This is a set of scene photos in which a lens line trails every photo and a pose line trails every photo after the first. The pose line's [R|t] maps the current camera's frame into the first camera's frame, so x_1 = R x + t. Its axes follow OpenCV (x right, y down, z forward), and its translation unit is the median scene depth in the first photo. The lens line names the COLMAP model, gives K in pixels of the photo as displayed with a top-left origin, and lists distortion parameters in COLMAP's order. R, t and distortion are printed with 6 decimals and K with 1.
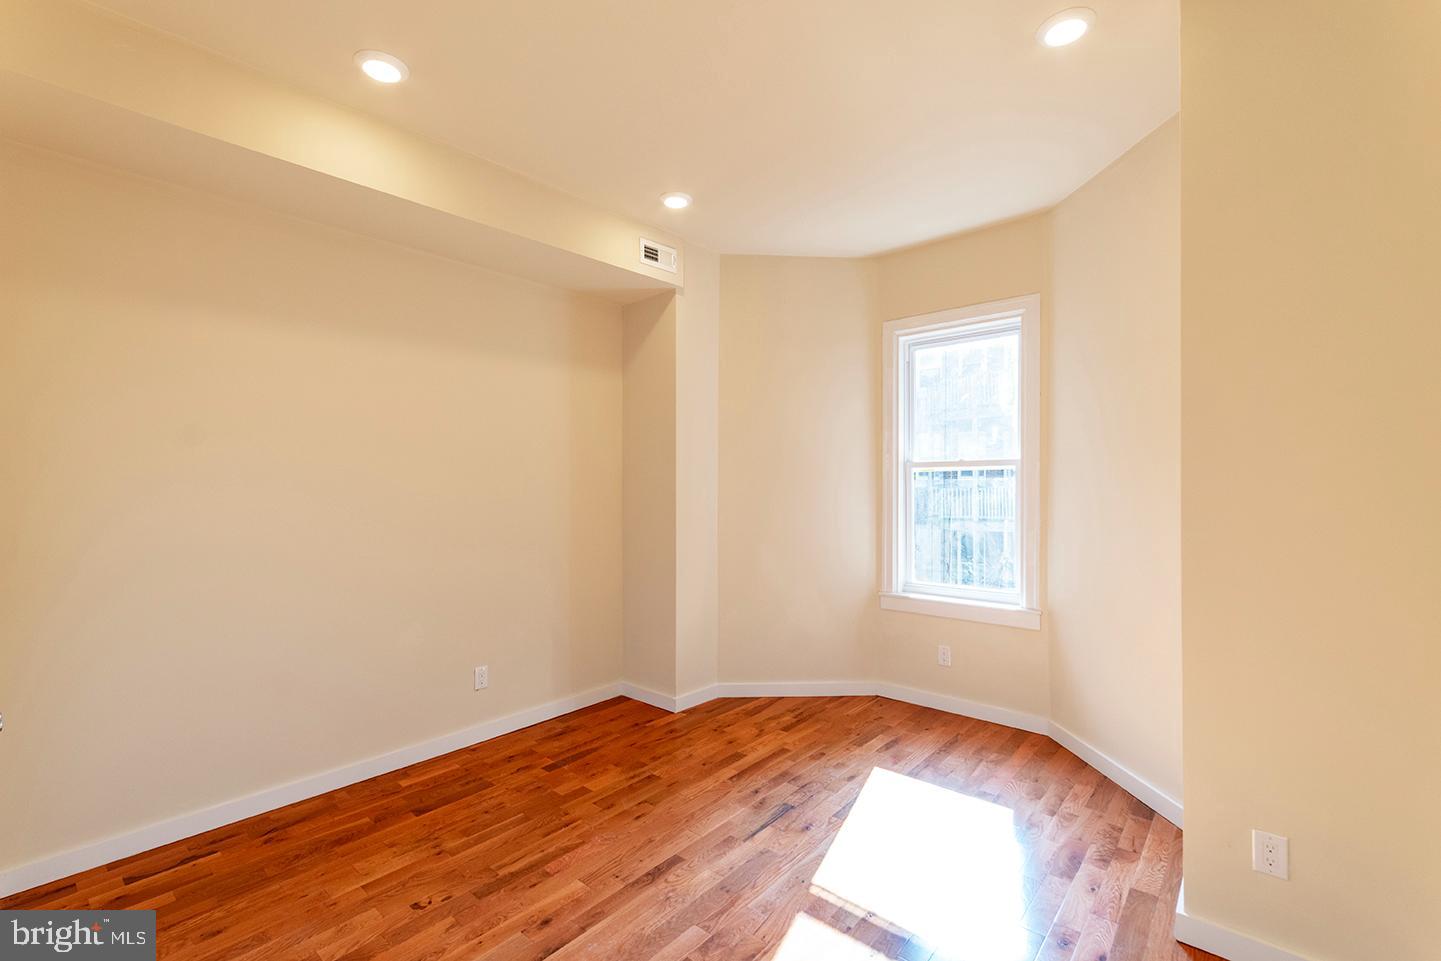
lens RADIAL K [[629.6, 0, 723.0], [0, 629.6, 480.7], [0, 0, 1]] dist [-0.001762, -0.000311]
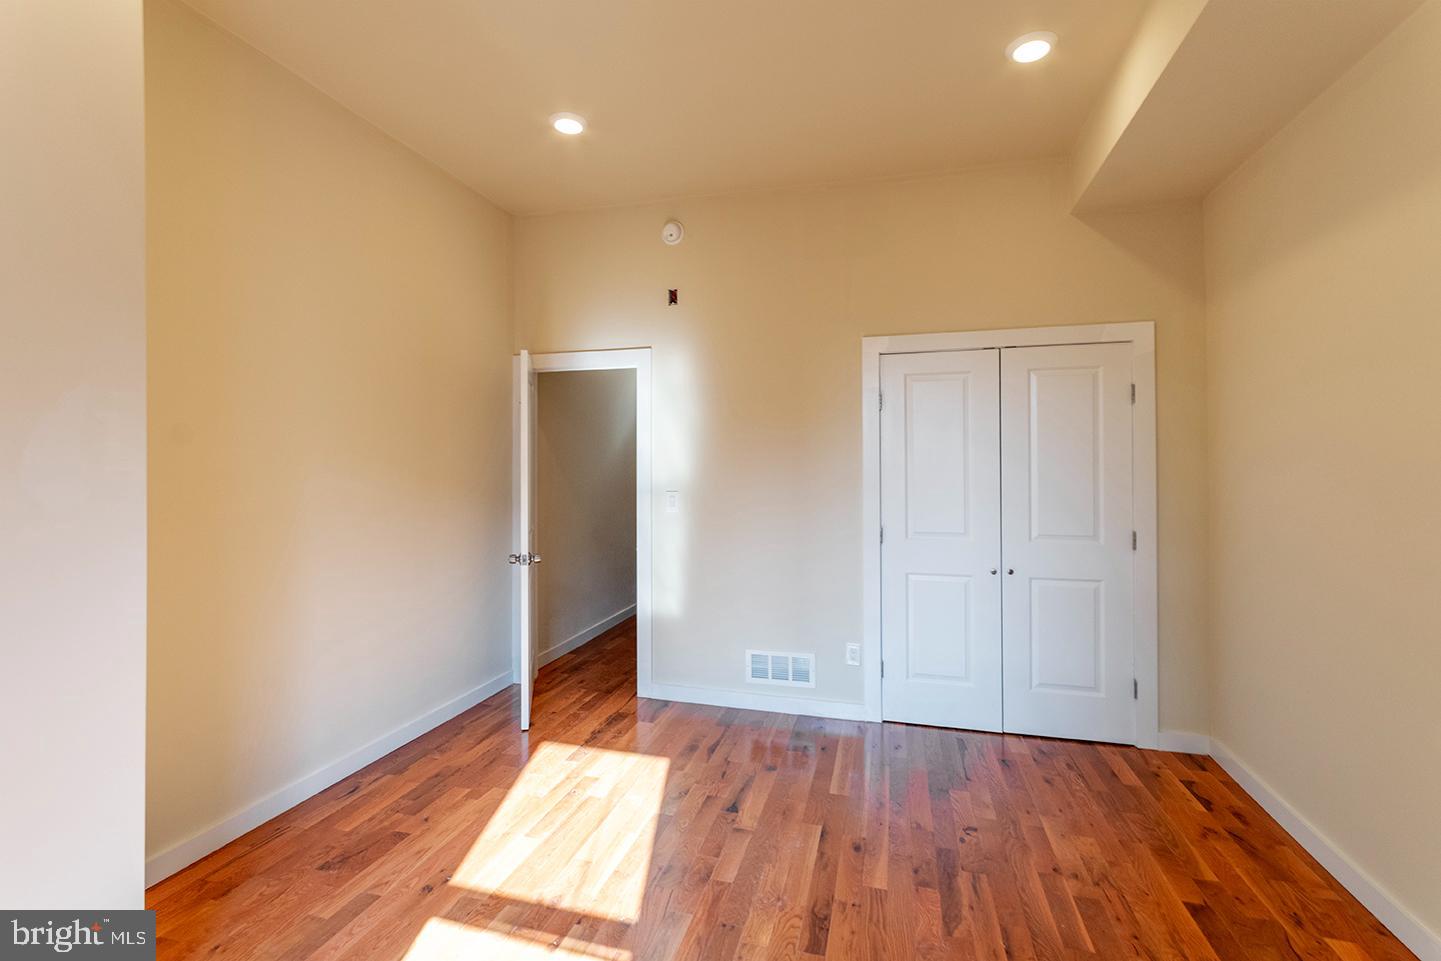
lens RADIAL K [[629.6, 0, 719.2], [0, 629.6, 471.4], [0, 0, 1]] dist [-0.001762, -0.000311]
pose [[-0.898639, 0.013303, -0.438486, 0.360594], [0.008649, 0.999883, 0.012609, 0.029429], [0.438603, 0.007539, -0.898649, 1.677226]]
